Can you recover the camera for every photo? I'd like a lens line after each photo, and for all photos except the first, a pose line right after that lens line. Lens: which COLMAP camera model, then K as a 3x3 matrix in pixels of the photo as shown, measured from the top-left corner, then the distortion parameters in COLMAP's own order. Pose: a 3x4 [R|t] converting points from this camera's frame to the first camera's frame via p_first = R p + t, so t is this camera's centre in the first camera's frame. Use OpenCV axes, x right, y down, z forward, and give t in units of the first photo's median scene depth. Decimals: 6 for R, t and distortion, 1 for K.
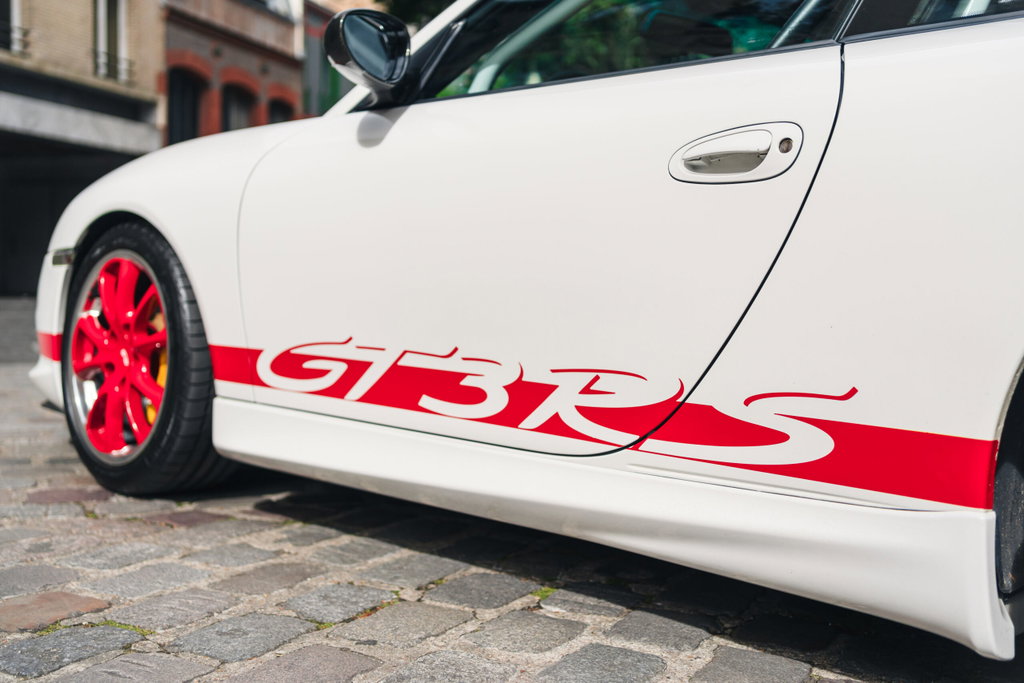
lens RADIAL K [[1087.0, 0, 515.6], [0, 1087.0, 346.5], [0, 0, 1]] dist [0.025171, 0.000000]
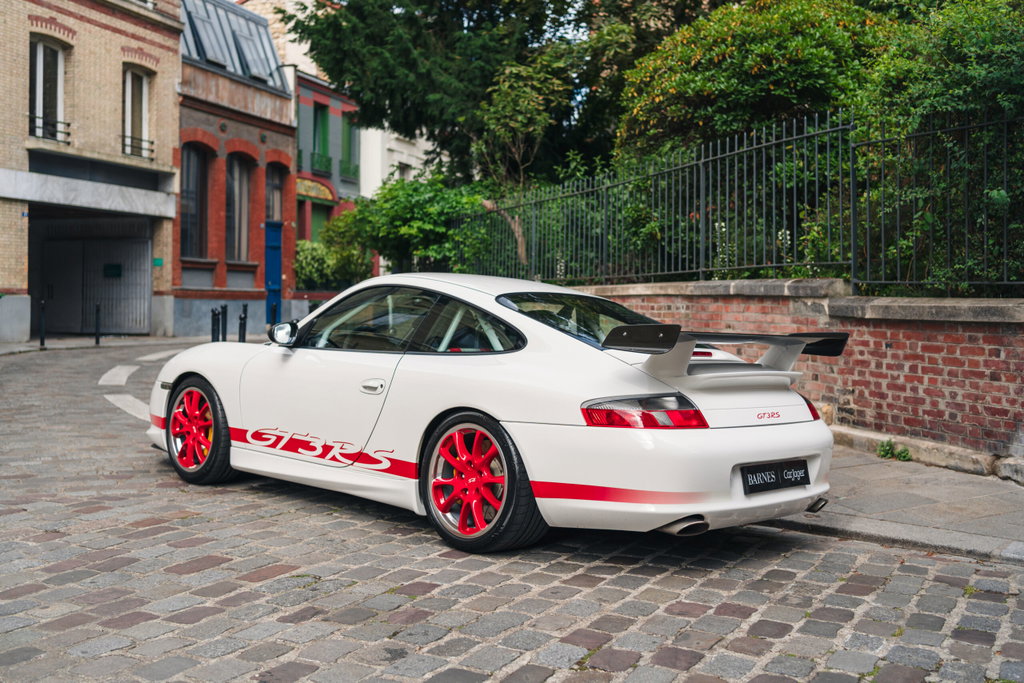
lens RADIAL K [[1087.0, 0, 526.3], [0, 1087.0, 311.2], [0, 0, 1]] dist [0.025171, 0.000000]
pose [[0.999940, -0.007870, 0.007577, 0.408646], [0.008177, 0.999112, -0.041340, -0.159461], [-0.007245, 0.041400, 0.999116, -1.600471]]
